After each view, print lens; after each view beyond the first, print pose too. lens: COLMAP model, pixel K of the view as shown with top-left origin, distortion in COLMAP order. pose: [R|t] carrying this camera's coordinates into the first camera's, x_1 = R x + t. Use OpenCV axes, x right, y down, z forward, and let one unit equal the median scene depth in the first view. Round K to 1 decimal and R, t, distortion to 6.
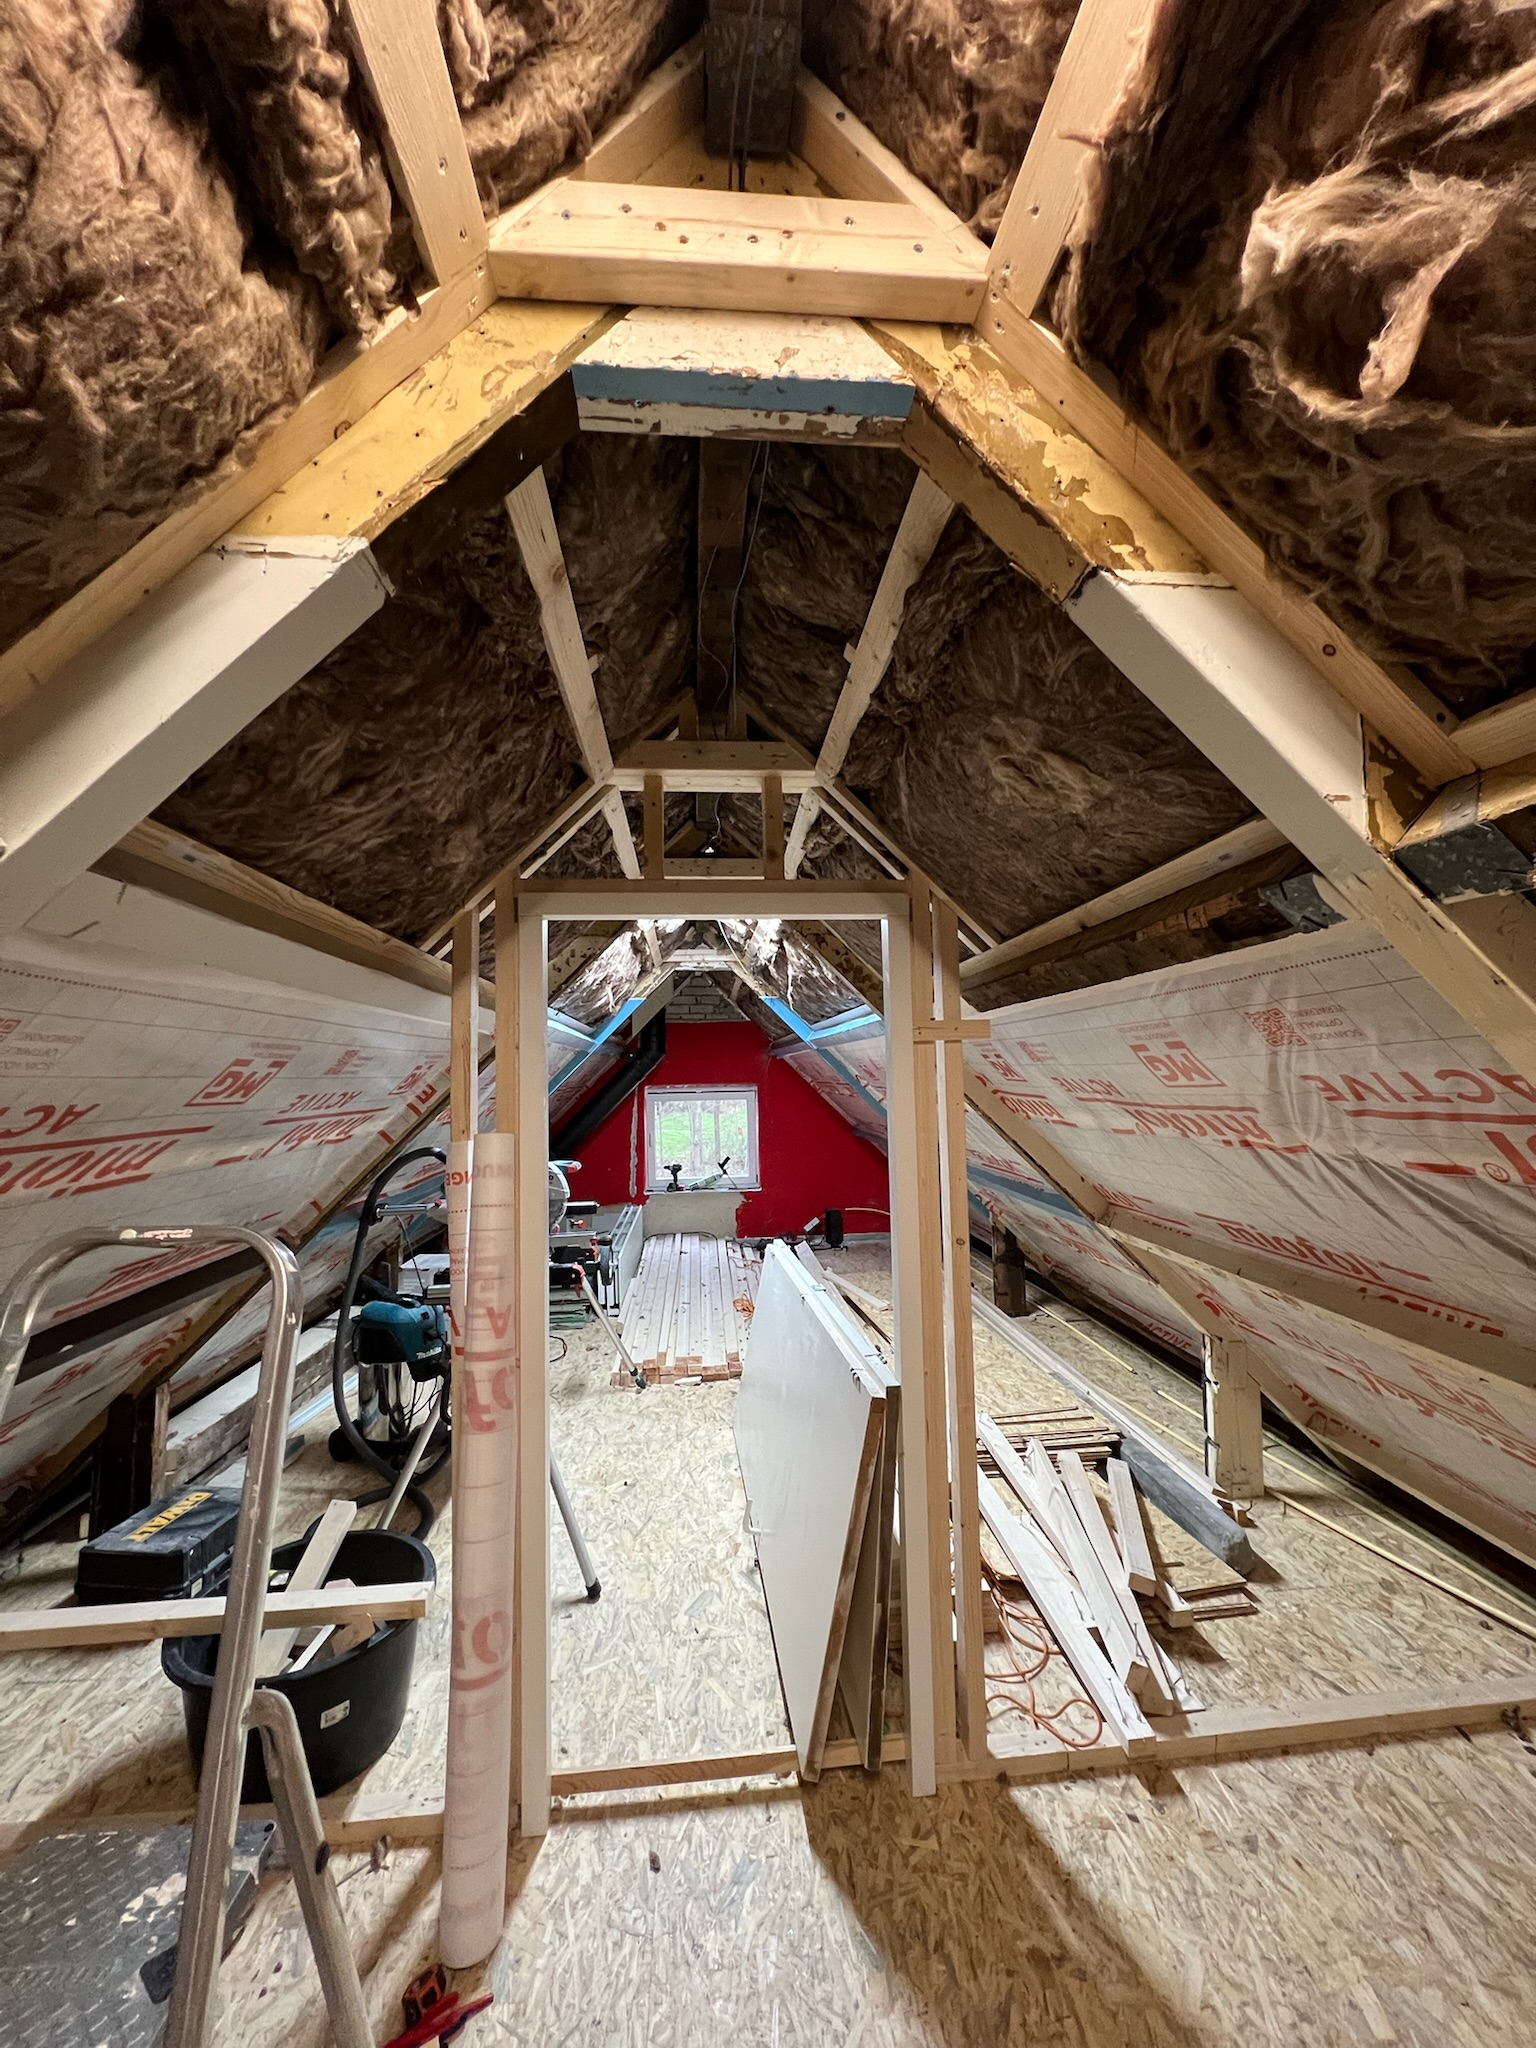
lens RADIAL K [[821.7, 0, 776.9], [0, 821.7, 1021.2], [0, 0, 1]] dist [0.000061, -0.000032]
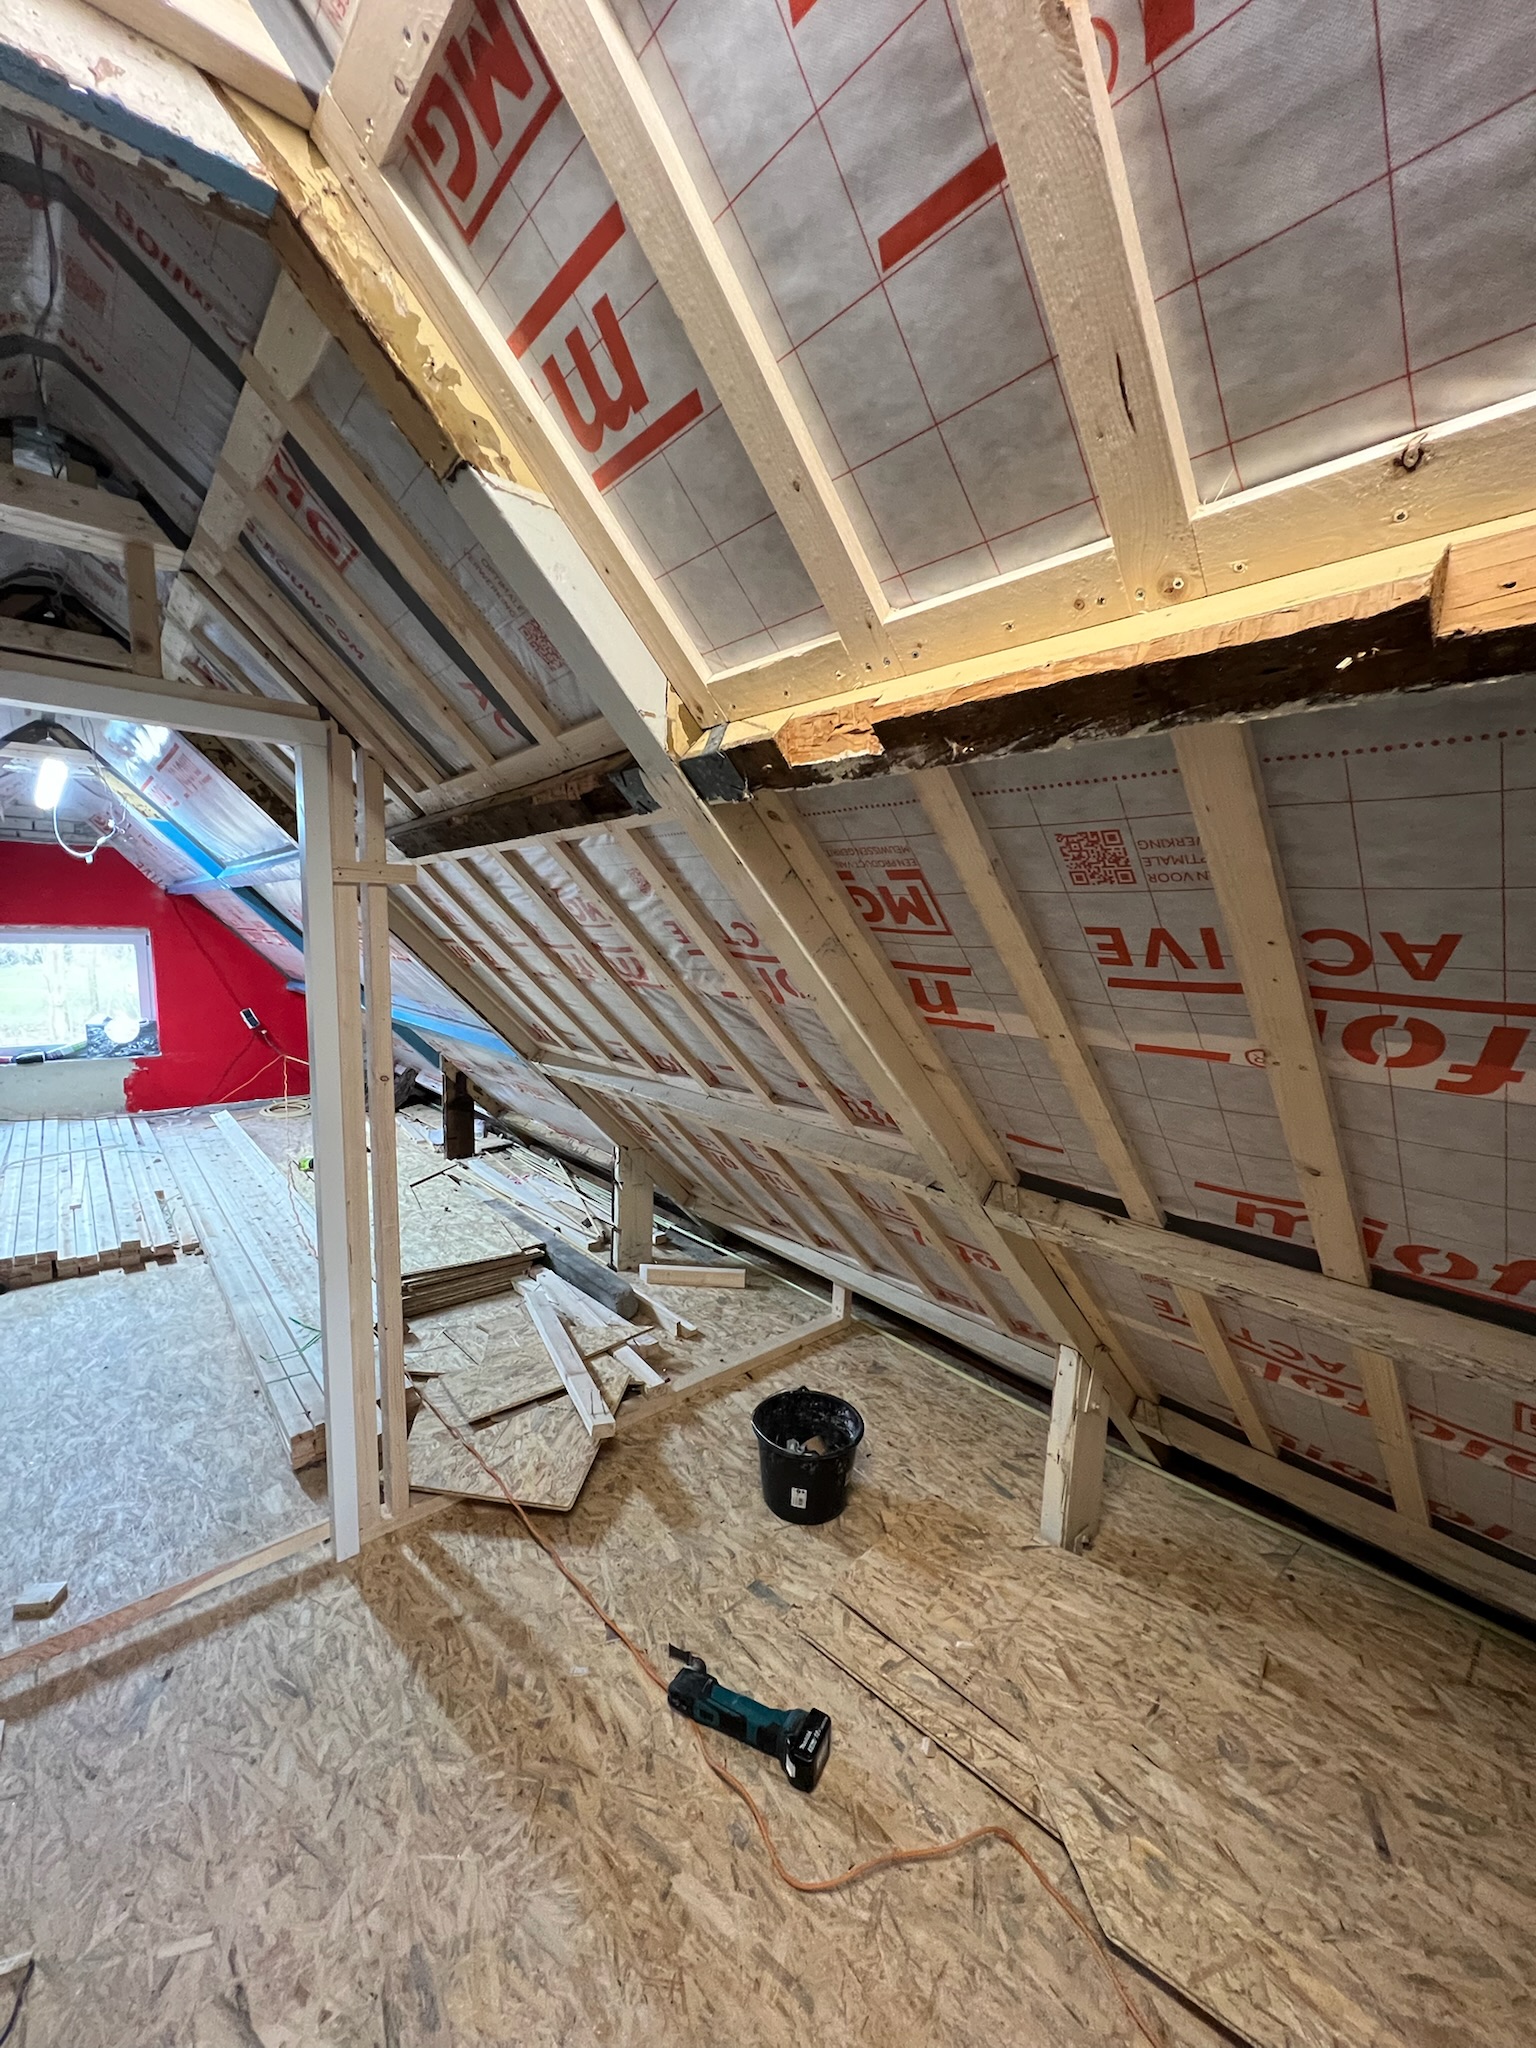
lens RADIAL K [[820.5, 0, 769.9], [0, 820.5, 1023.8], [0, 0, 1]] dist [0.001517, -0.000769]
pose [[0.815629, -0.030359, 0.577779, 0.044242], [-0.071943, 0.985550, 0.153345, 0.006818], [-0.574085, -0.166640, 0.801659, -0.232232]]
